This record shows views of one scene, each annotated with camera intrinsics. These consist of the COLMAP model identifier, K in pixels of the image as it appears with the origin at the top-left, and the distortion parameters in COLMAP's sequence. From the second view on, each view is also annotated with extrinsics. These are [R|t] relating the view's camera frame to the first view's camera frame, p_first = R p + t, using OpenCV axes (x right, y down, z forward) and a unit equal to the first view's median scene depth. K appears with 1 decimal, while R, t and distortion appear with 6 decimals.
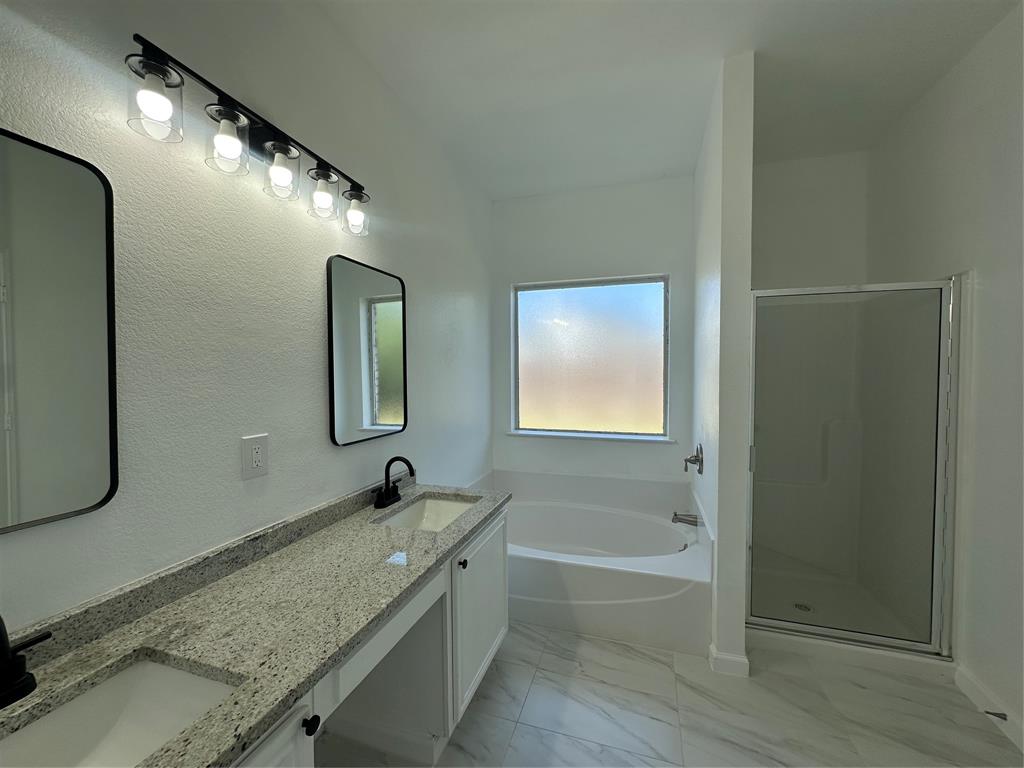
lens RADIAL K [[410.0, 0, 513.5], [0, 410.0, 383.6], [0, 0, 1]] dist [-0.003876, 0.001164]
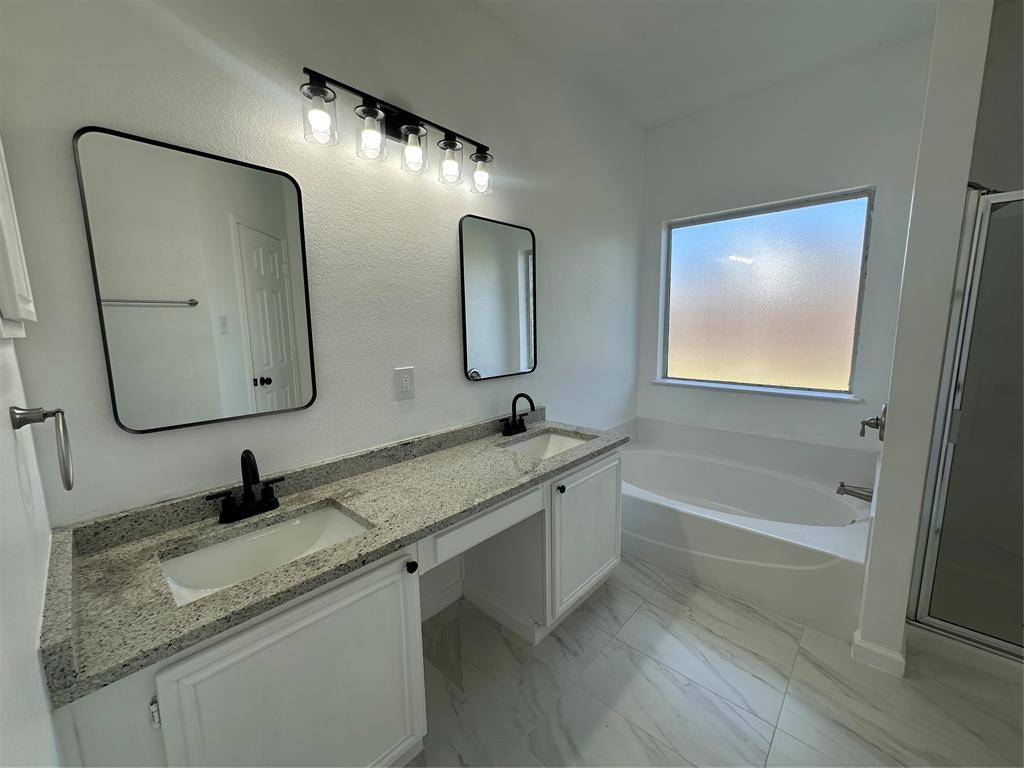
lens RADIAL K [[410.0, 0, 513.8], [0, 410.0, 382.7], [0, 0, 1]] dist [-0.003876, 0.001164]
pose [[0.908042, 0.050804, -0.415787, 0.184514], [0.000064, 0.992601, 0.121425, 0.013002], [0.418879, -0.110286, 0.901320, -0.030291]]
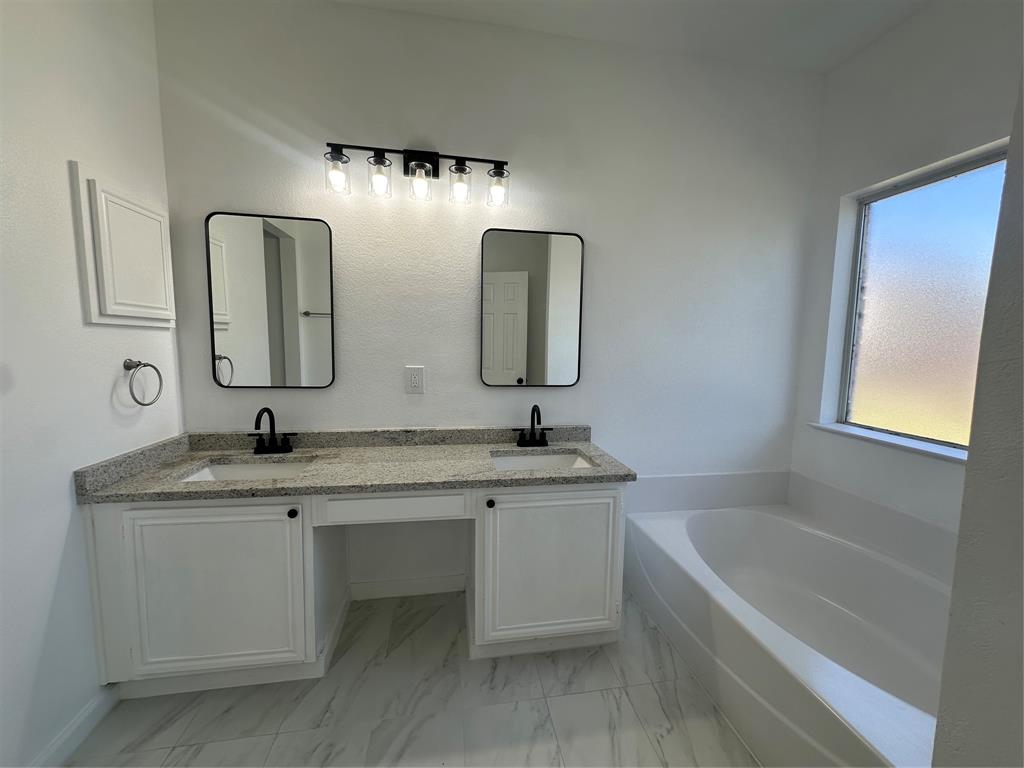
lens RADIAL K [[410.0, 0, 511.5], [0, 410.0, 382.9], [0, 0, 1]] dist [-0.003876, 0.001164]
pose [[0.460936, 0.103162, -0.881417, 0.706894], [-0.044843, 0.994659, 0.092966, 0.023975], [0.886300, -0.003326, 0.463100, 0.485295]]
